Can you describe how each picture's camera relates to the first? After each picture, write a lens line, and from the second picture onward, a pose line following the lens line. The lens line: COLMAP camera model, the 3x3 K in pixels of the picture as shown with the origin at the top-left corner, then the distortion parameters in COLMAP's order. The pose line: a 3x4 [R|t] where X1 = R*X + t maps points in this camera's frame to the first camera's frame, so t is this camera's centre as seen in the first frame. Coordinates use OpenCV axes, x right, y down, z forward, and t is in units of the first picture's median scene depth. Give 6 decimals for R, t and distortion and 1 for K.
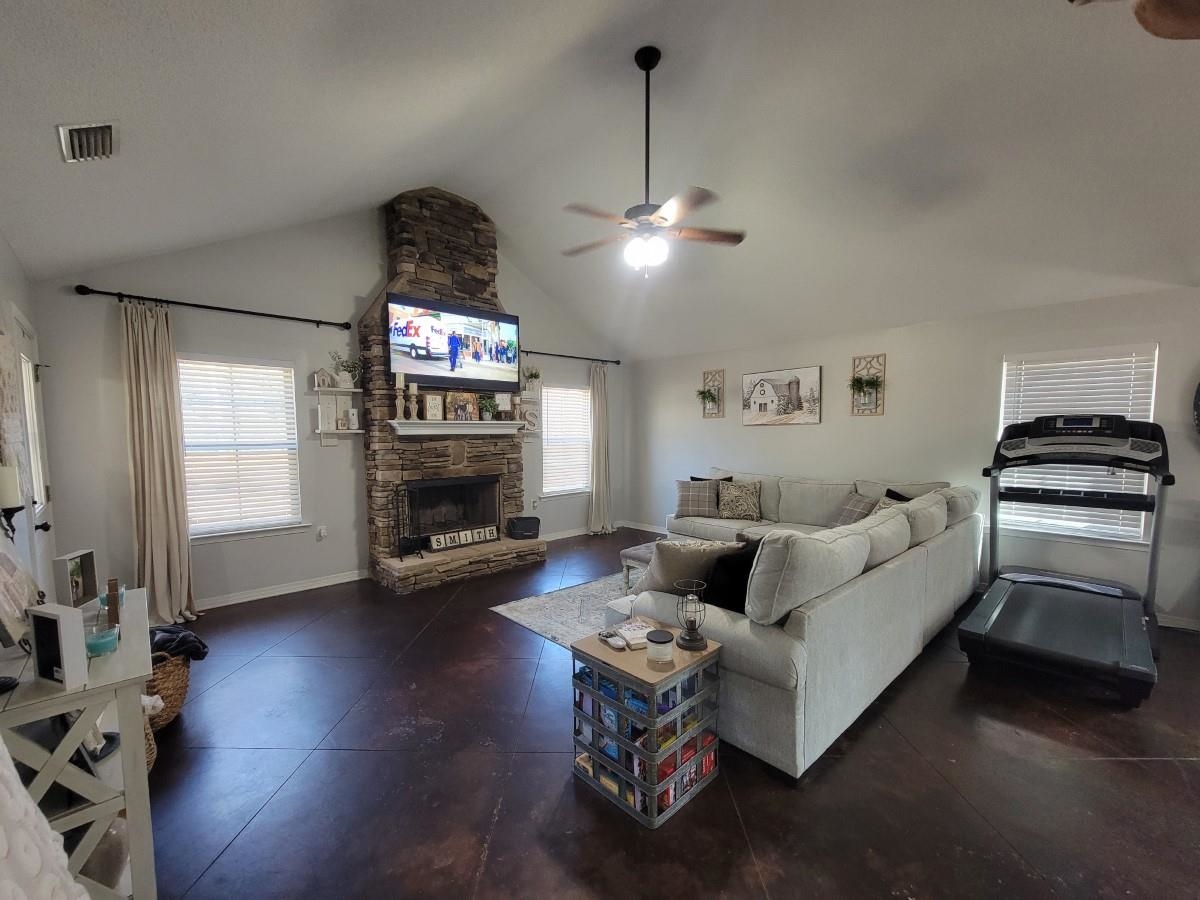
lens RADIAL K [[496.3, 0, 594.5], [0, 496.3, 470.9], [0, 0, 1]] dist [-0.001954, -0.000941]
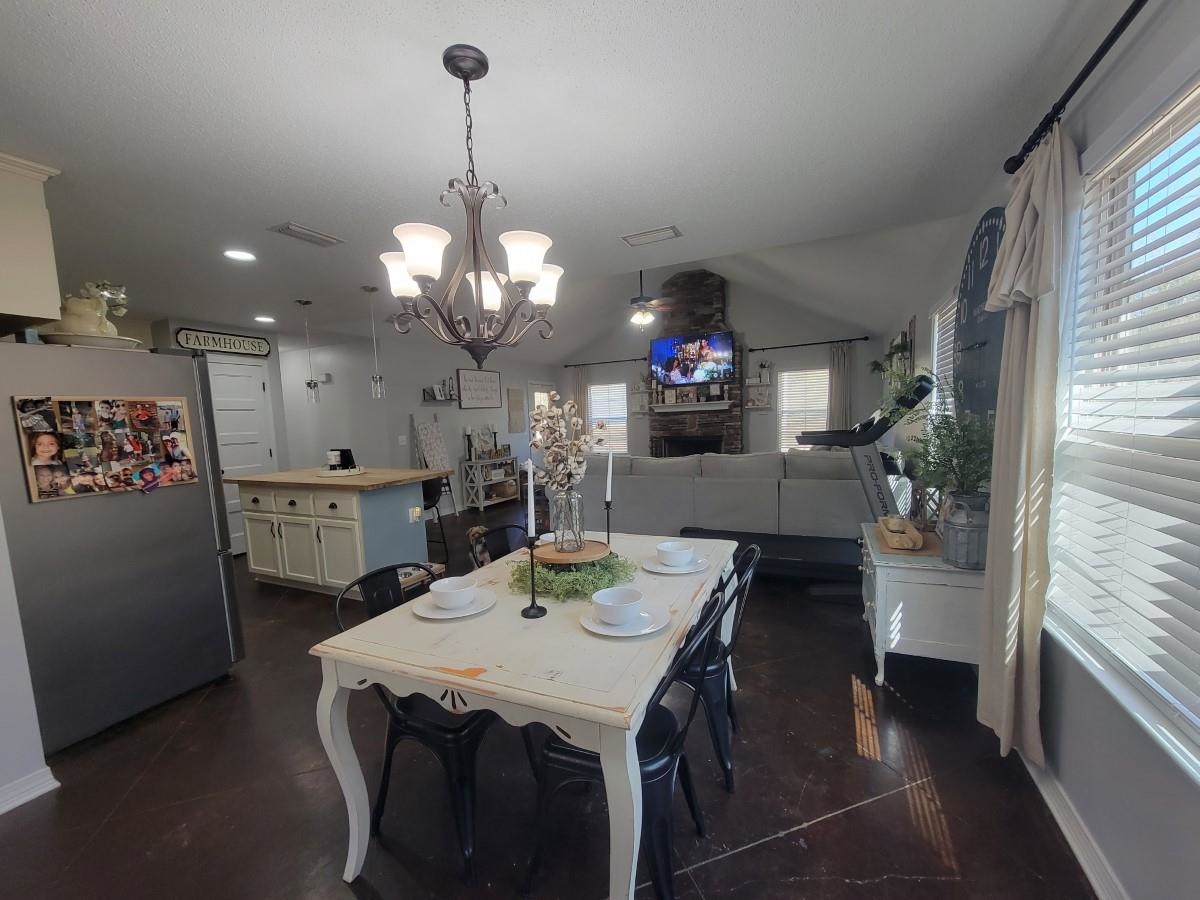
lens RADIAL K [[496.3, 0, 594.5], [0, 496.3, 470.9], [0, 0, 1]] dist [-0.001954, -0.000941]
pose [[0.349468, 0.087572, -0.932847, 1.227646], [-0.040769, 0.996101, 0.078237, 0.012481], [0.936061, 0.010689, 0.351676, 0.088248]]
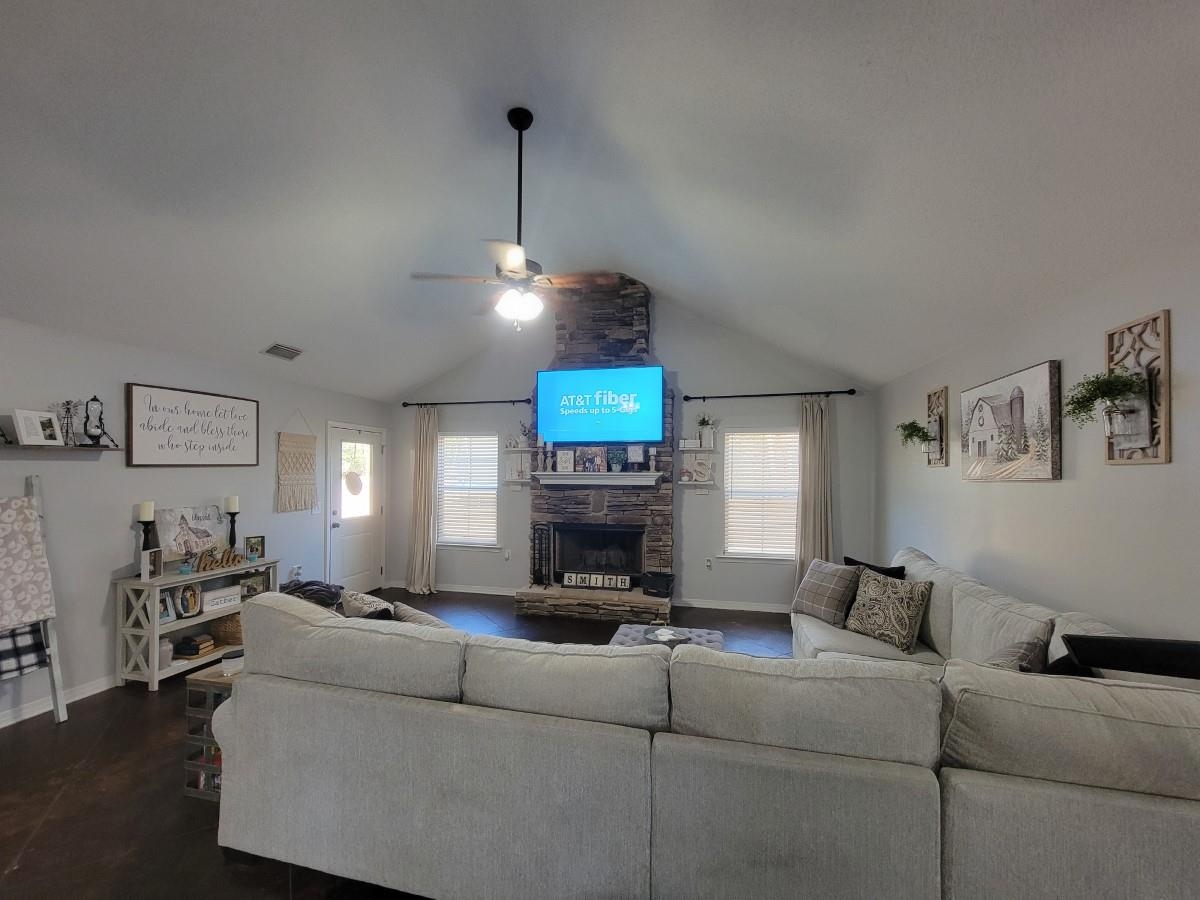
lens RADIAL K [[496.3, 0, 594.5], [0, 496.3, 470.9], [0, 0, 1]] dist [-0.001954, -0.000941]
pose [[0.550473, 0.001994, -0.834850, 0.637061], [-0.076850, 0.995872, -0.048293, -0.050266], [0.831308, 0.090742, 0.548355, 0.394040]]
